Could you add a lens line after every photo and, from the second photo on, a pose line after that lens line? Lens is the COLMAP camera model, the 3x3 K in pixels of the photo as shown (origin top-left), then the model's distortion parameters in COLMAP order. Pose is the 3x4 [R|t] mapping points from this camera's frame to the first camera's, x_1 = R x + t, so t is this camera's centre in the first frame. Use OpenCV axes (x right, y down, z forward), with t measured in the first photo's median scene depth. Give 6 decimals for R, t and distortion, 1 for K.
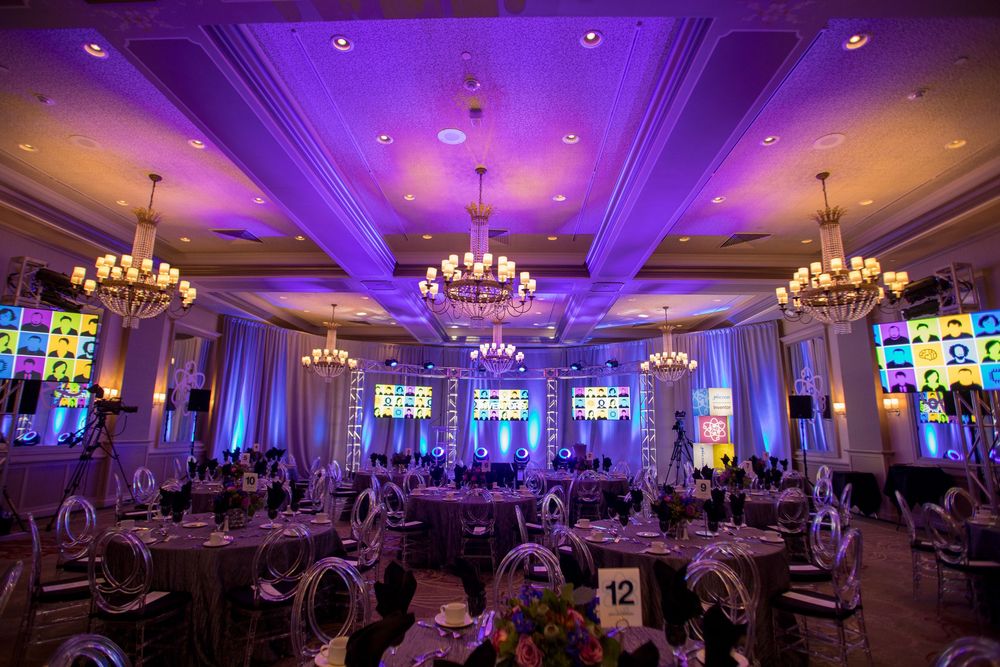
lens RADIAL K [[510.9, 0, 497.7], [0, 510.9, 323.3], [0, 0, 1]] dist [-0.063980, 0.020012]
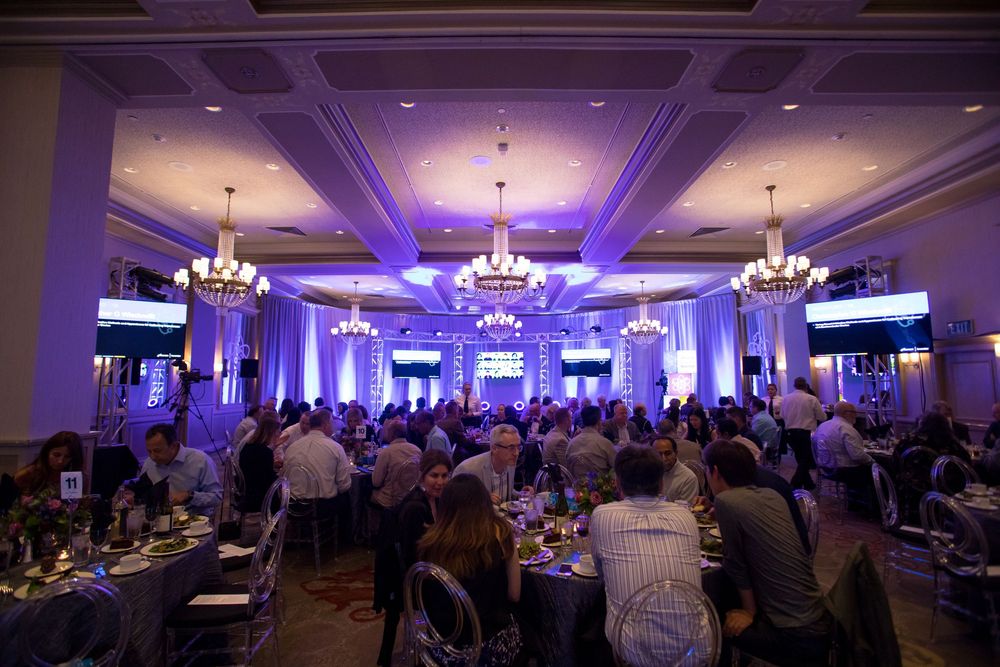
lens RADIAL K [[488.0, 0, 495.2], [0, 488.0, 331.3], [0, 0, 1]] dist [-0.053795, 0.000080]
pose [[0.999312, -0.014427, 0.034181, -0.068668], [0.010977, 0.995021, 0.099055, -0.045129], [-0.035440, -0.098612, 0.994495, -0.161119]]
